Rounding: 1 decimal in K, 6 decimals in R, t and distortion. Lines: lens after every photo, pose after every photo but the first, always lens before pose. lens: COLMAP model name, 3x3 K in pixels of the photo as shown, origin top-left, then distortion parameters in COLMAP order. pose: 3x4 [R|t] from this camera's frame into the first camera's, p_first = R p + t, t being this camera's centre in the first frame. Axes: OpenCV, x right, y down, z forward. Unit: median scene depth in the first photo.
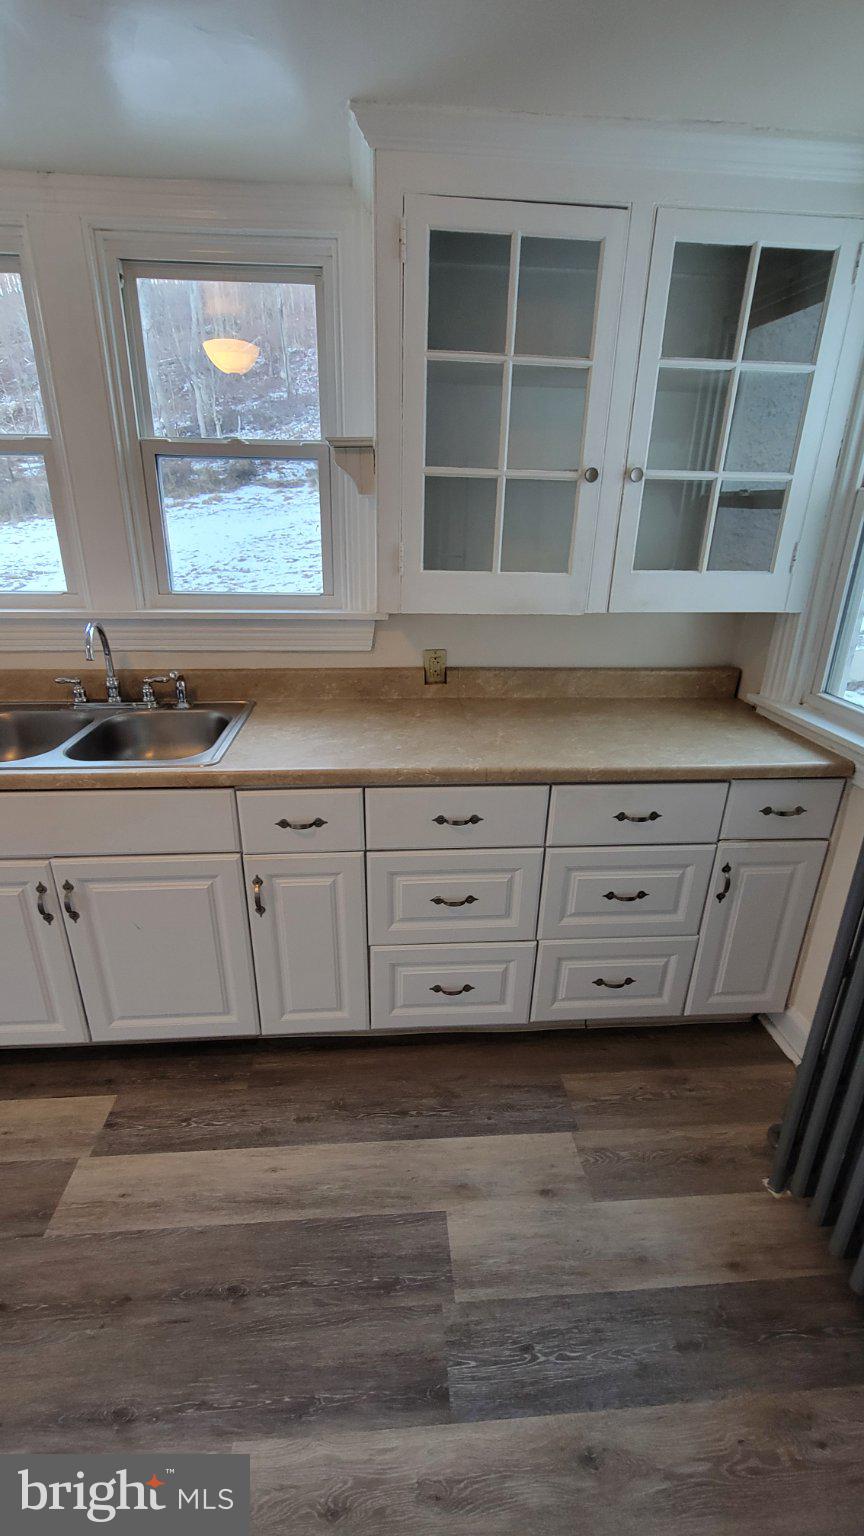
lens RADIAL K [[625.3, 0, 425.9], [0, 625.3, 760.5], [0, 0, 1]] dist [0.000440, -0.001008]
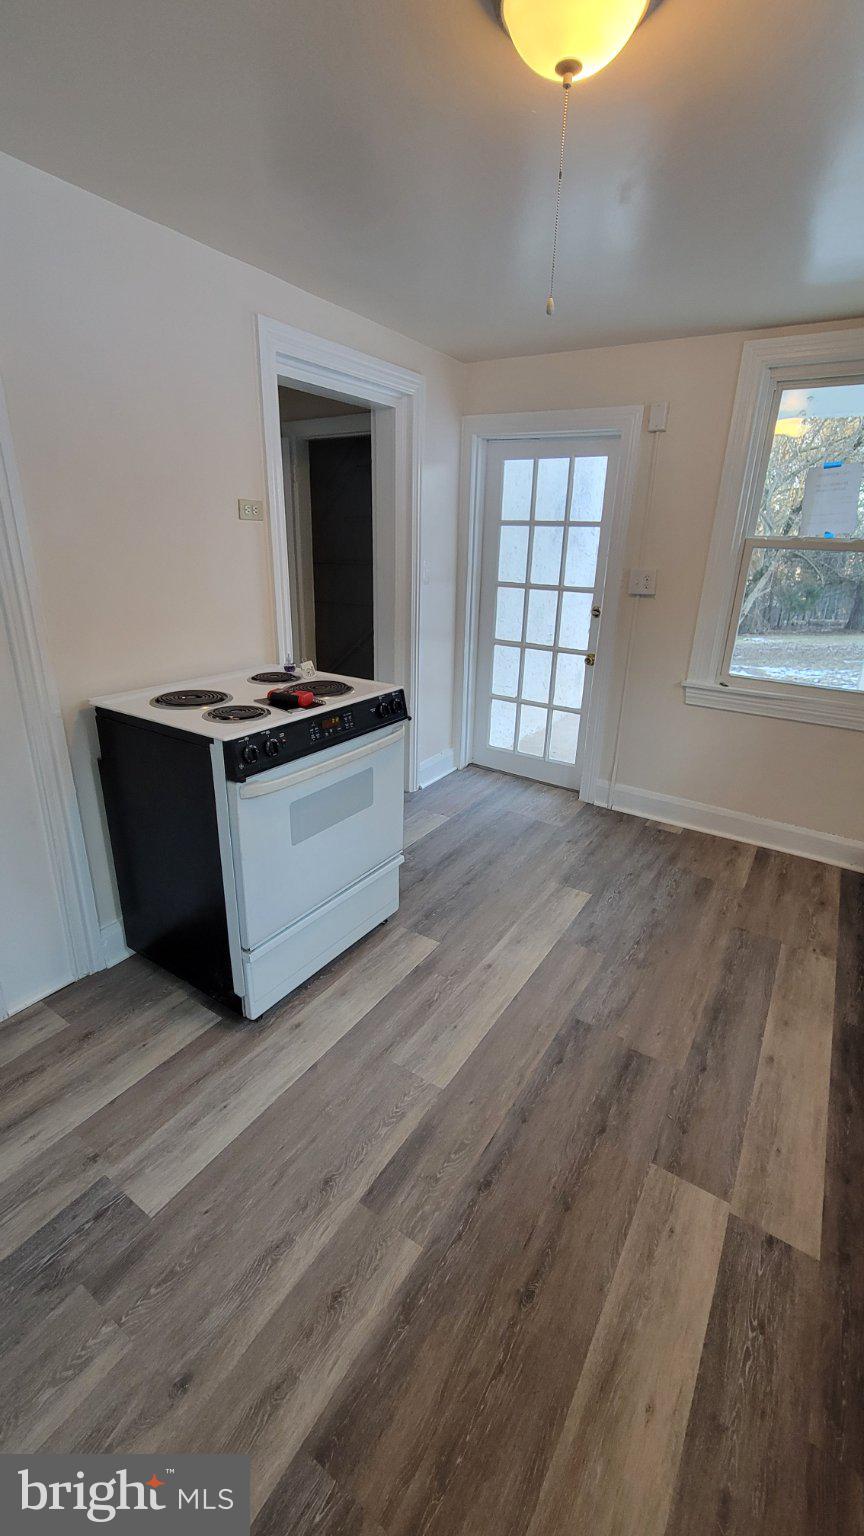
lens RADIAL K [[625.3, 0, 426.5], [0, 625.3, 762.0], [0, 0, 1]] dist [0.000440, -0.001008]
pose [[-0.605026, 0.246532, -0.757077, 0.312196], [-0.314810, 0.799304, 0.511867, -0.270987], [0.731327, 0.548028, -0.405989, 0.754012]]
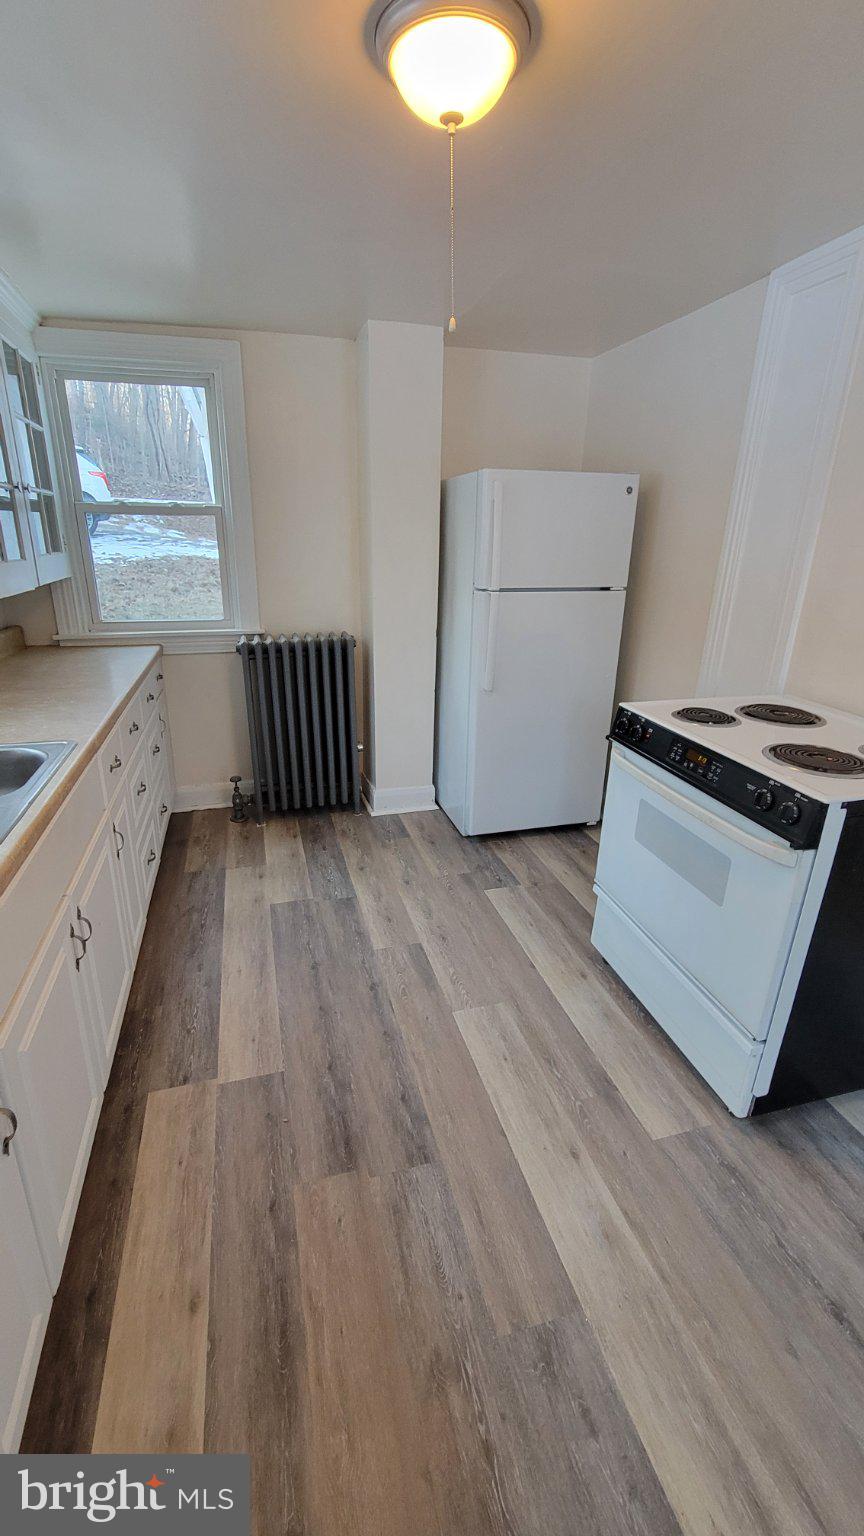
lens RADIAL K [[625.3, 0, 420.8], [0, 625.3, 762.7], [0, 0, 1]] dist [0.000440, -0.001008]
pose [[-0.193575, -0.354046, 0.914975, -1.622525], [0.335770, 0.852388, 0.400865, -0.218426], [-0.921839, 0.384819, -0.046123, 0.539096]]
